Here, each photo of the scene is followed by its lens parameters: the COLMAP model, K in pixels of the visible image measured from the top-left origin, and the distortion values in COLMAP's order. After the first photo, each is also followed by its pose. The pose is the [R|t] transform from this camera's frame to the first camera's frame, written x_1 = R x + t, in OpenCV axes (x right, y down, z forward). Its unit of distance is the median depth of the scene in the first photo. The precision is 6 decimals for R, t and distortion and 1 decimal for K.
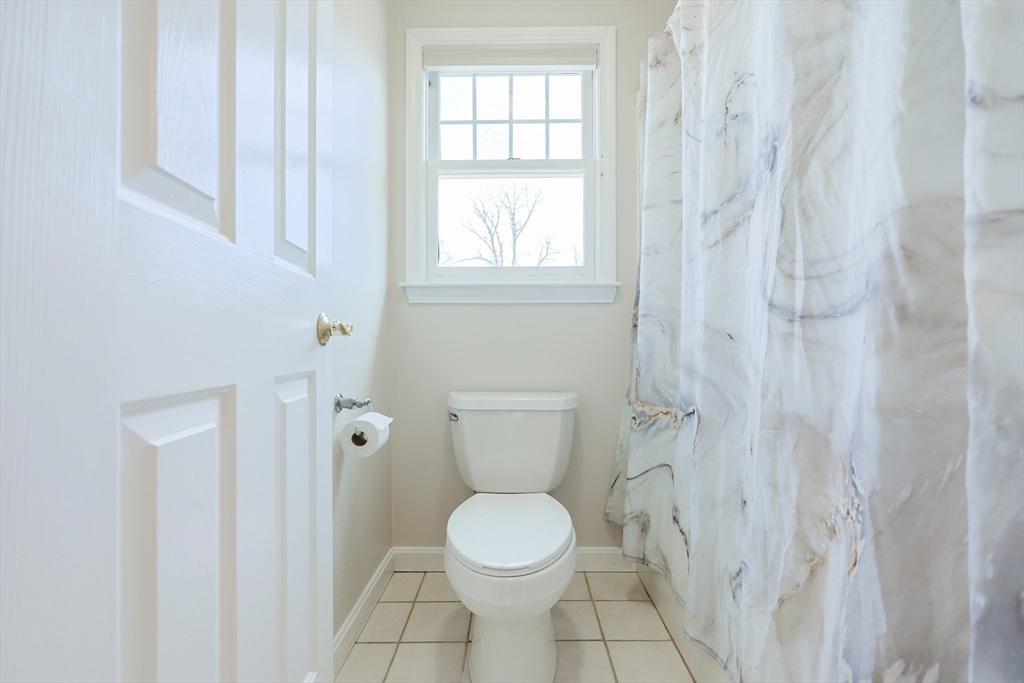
lens RADIAL K [[435.9, 0, 512.5], [0, 435.9, 342.1], [0, 0, 1]] dist [0.001666, -0.000077]
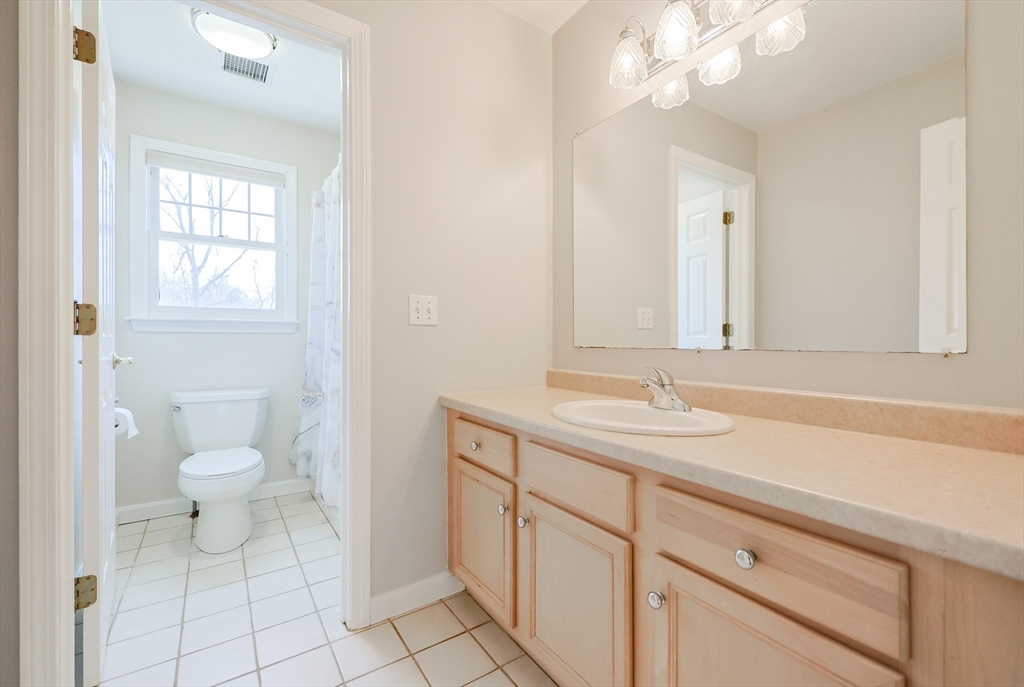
lens RADIAL K [[435.9, 0, 511.6], [0, 435.9, 343.2], [0, 0, 1]] dist [0.001666, -0.000077]
pose [[0.822167, 0.001066, 0.569246, -0.037962], [-0.003368, 0.999990, 0.002992, -0.061934], [-0.569237, -0.004378, 0.822162, -0.871553]]
